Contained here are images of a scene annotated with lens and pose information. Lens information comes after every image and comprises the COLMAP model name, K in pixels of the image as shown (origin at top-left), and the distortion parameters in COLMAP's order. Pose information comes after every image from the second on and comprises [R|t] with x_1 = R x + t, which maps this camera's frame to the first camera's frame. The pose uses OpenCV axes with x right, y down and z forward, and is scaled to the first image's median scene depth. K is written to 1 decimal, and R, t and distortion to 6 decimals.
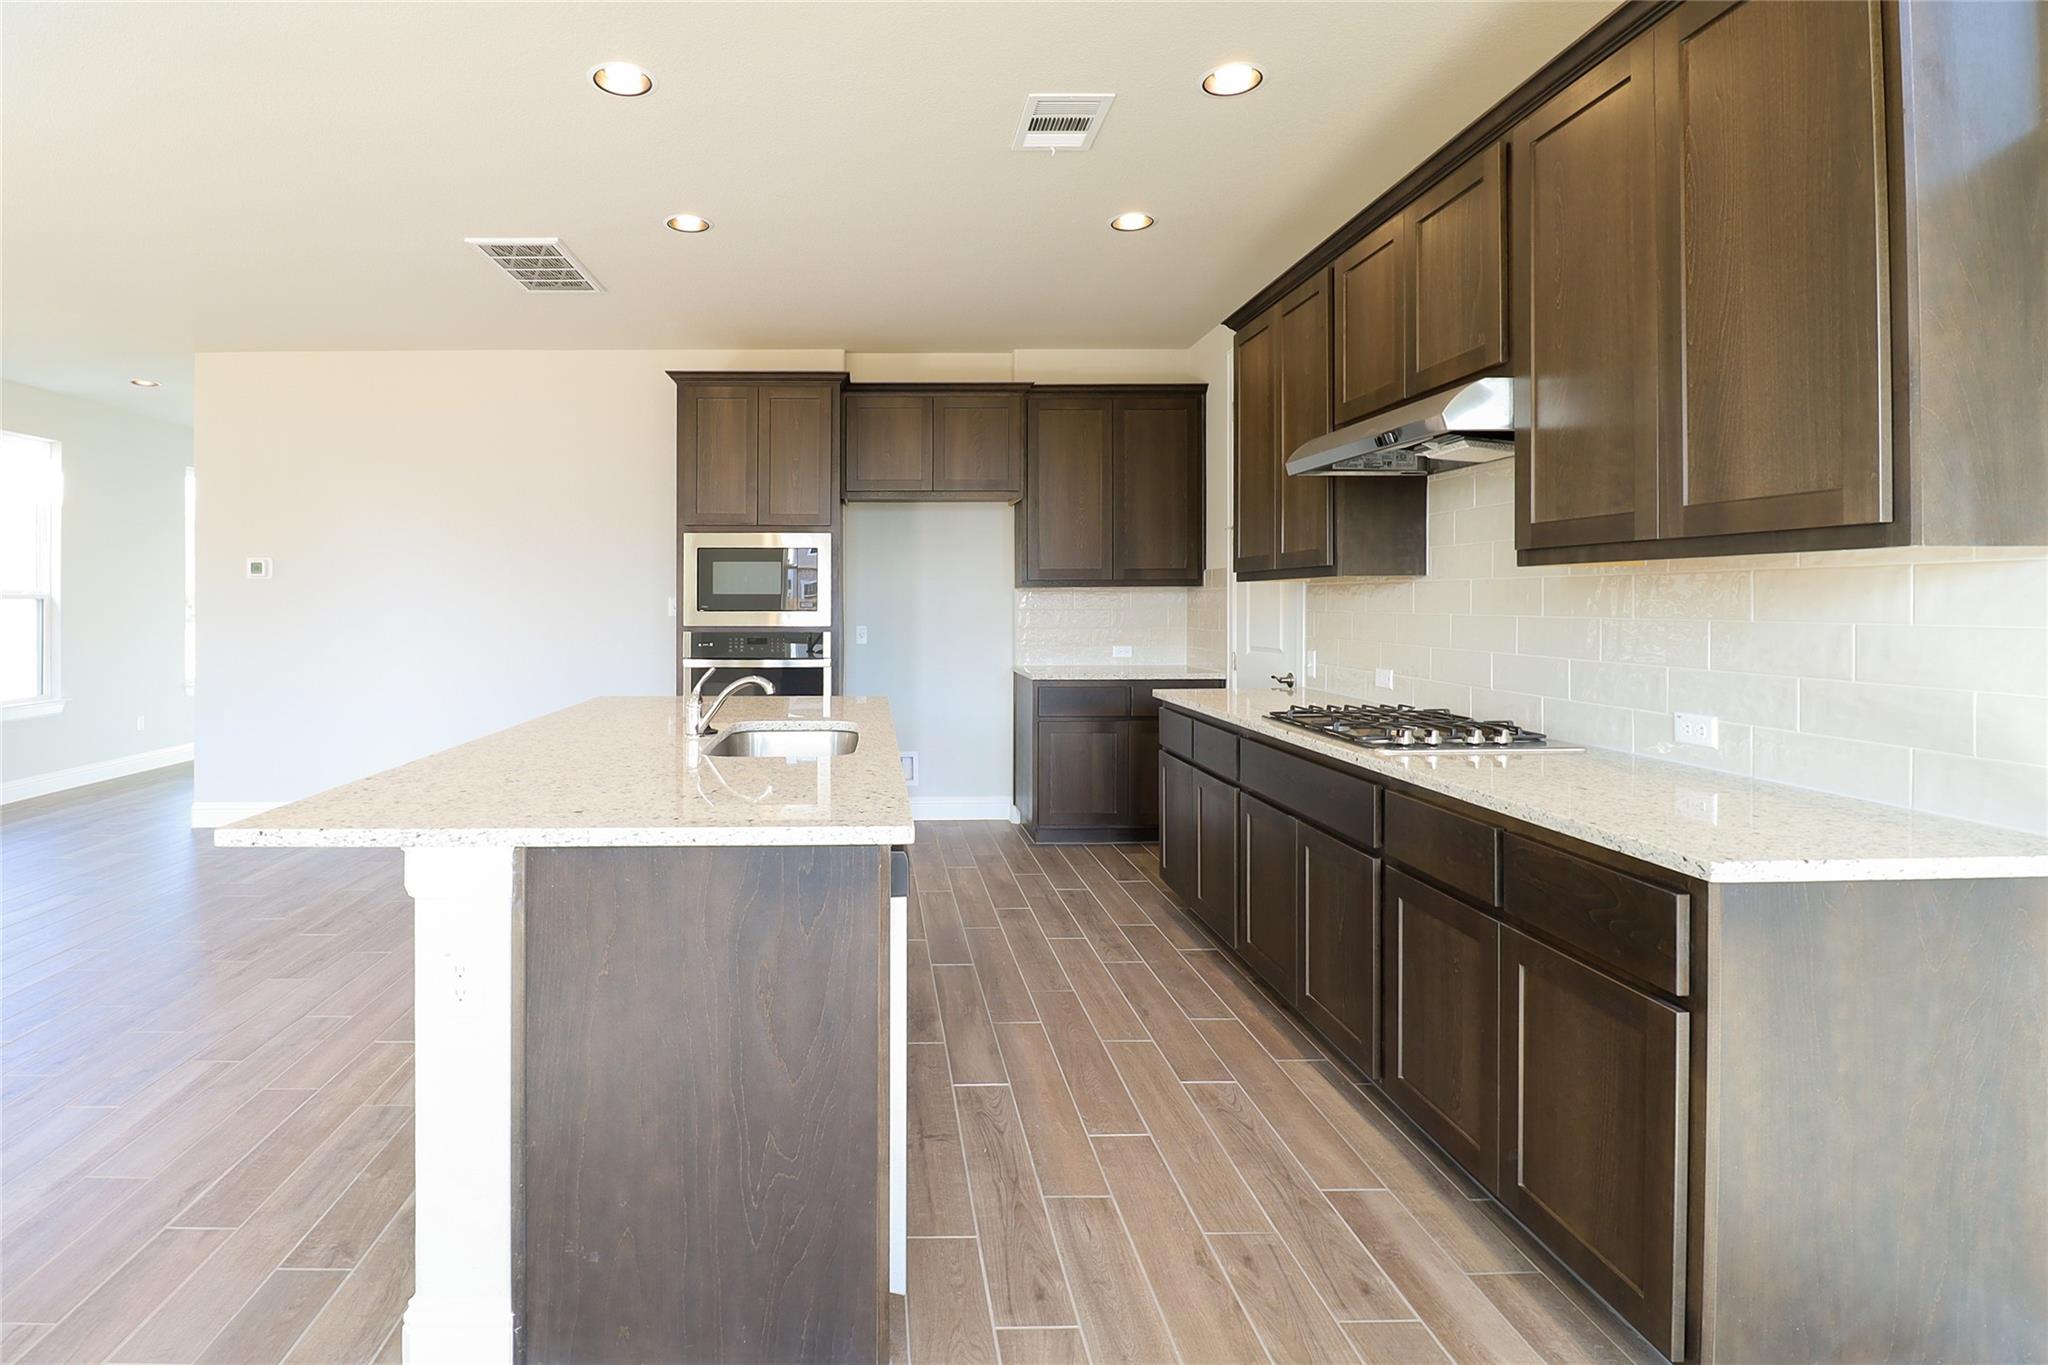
lens RADIAL K [[1065.3, 0, 914.7], [0, 1065.3, 599.8], [0, 0, 1]] dist [-0.000638, -0.009924]
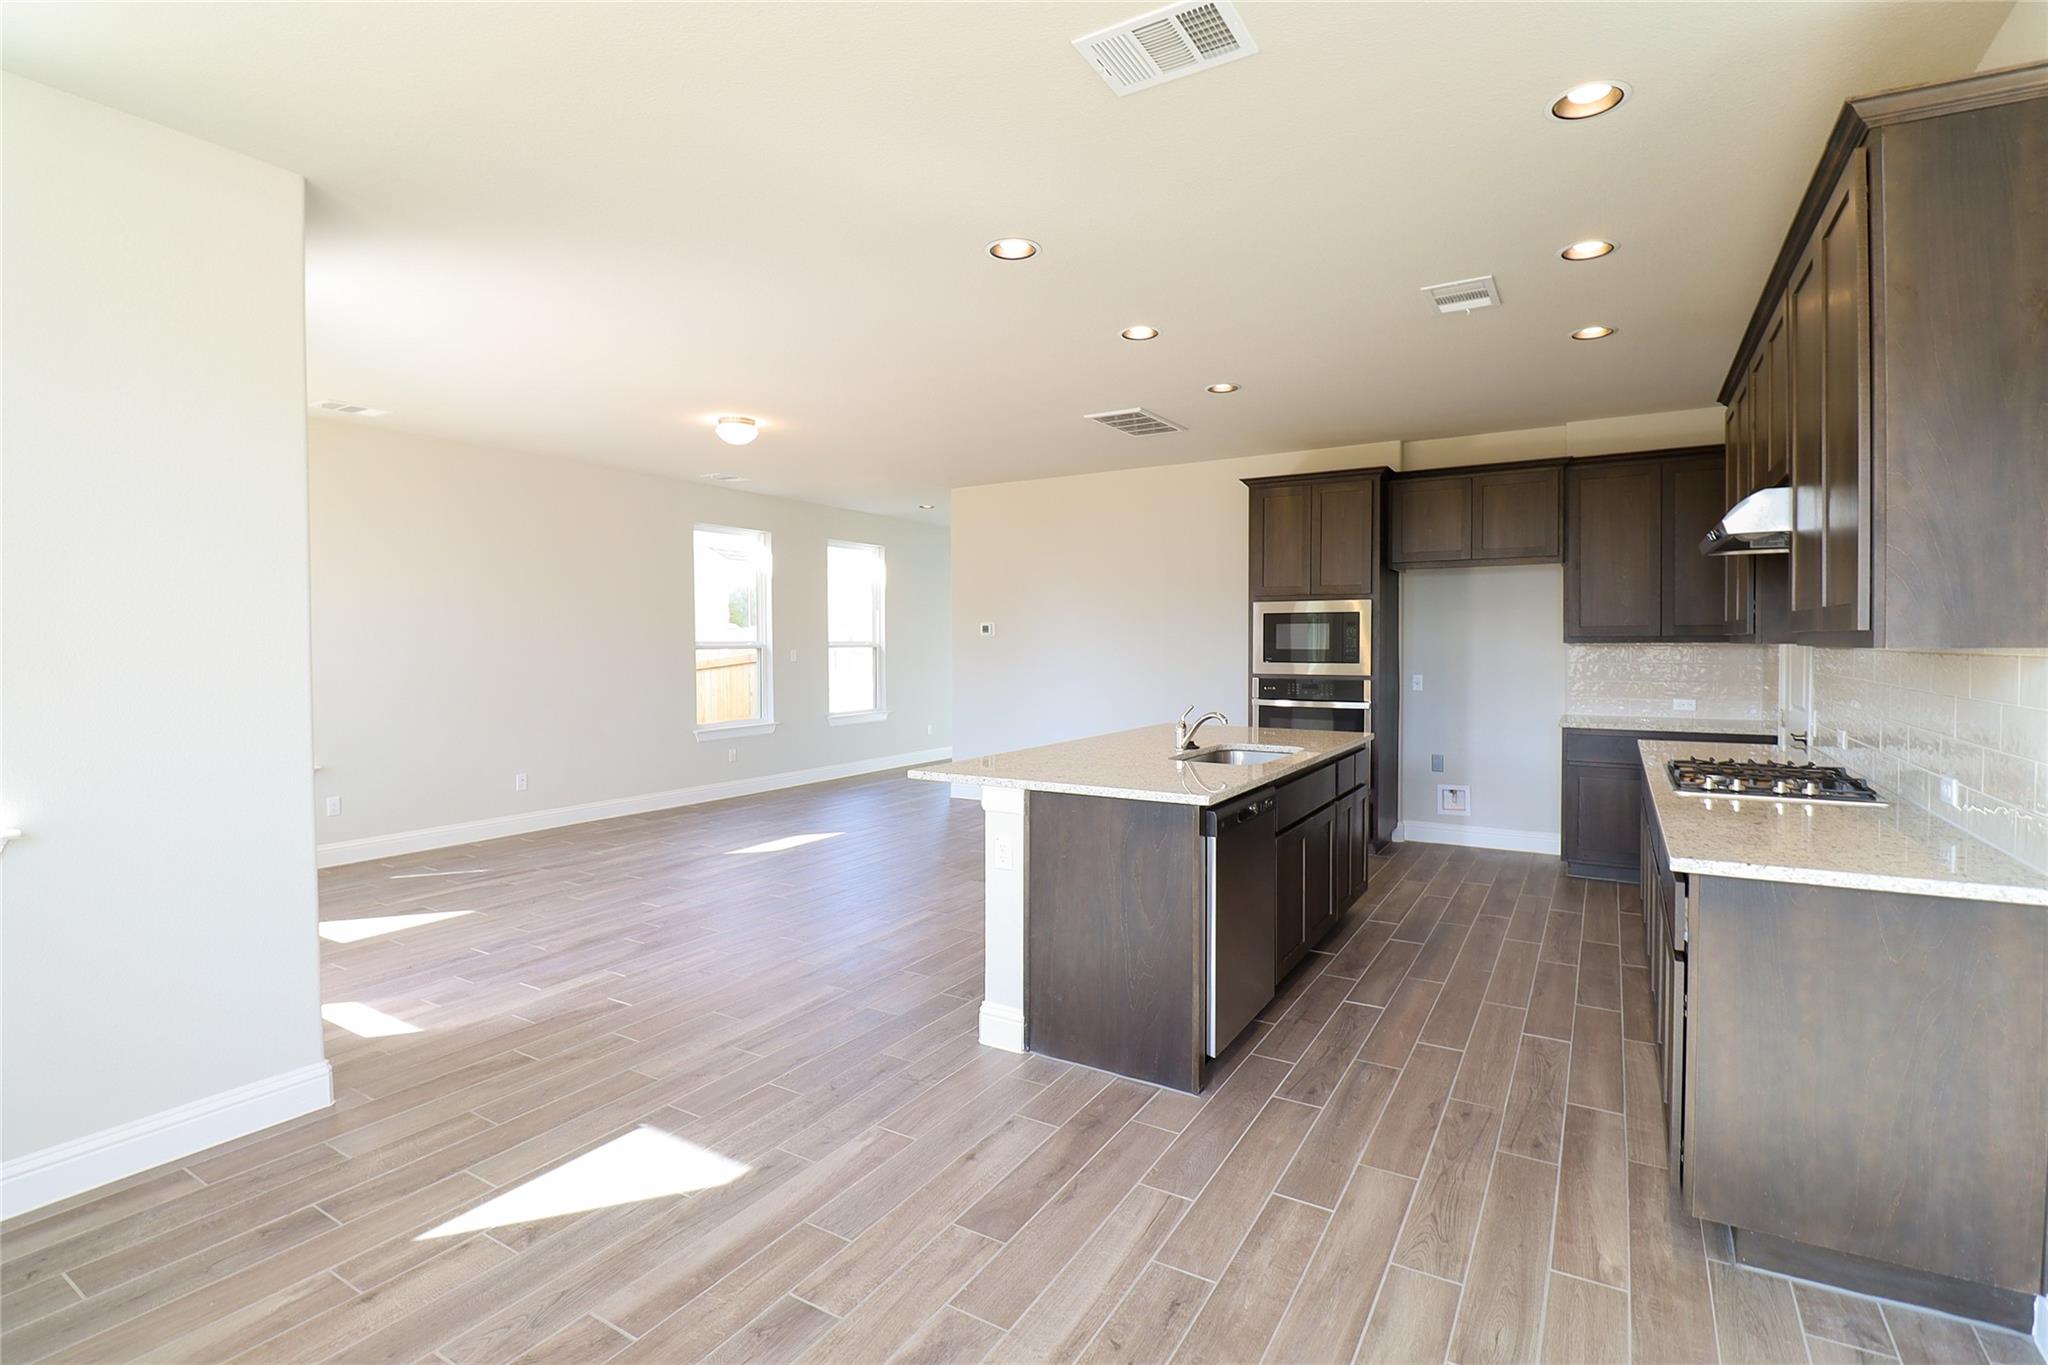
lens RADIAL K [[993.9, 0, 1003.3], [0, 993.9, 656.1], [0, 0, 1]] dist [0.000378, -0.000448]
pose [[0.839085, 0.008741, -0.543930, 0.223497], [0.000583, 0.999856, 0.016968, -0.020485], [0.544000, -0.014555, 0.838959, -0.222082]]
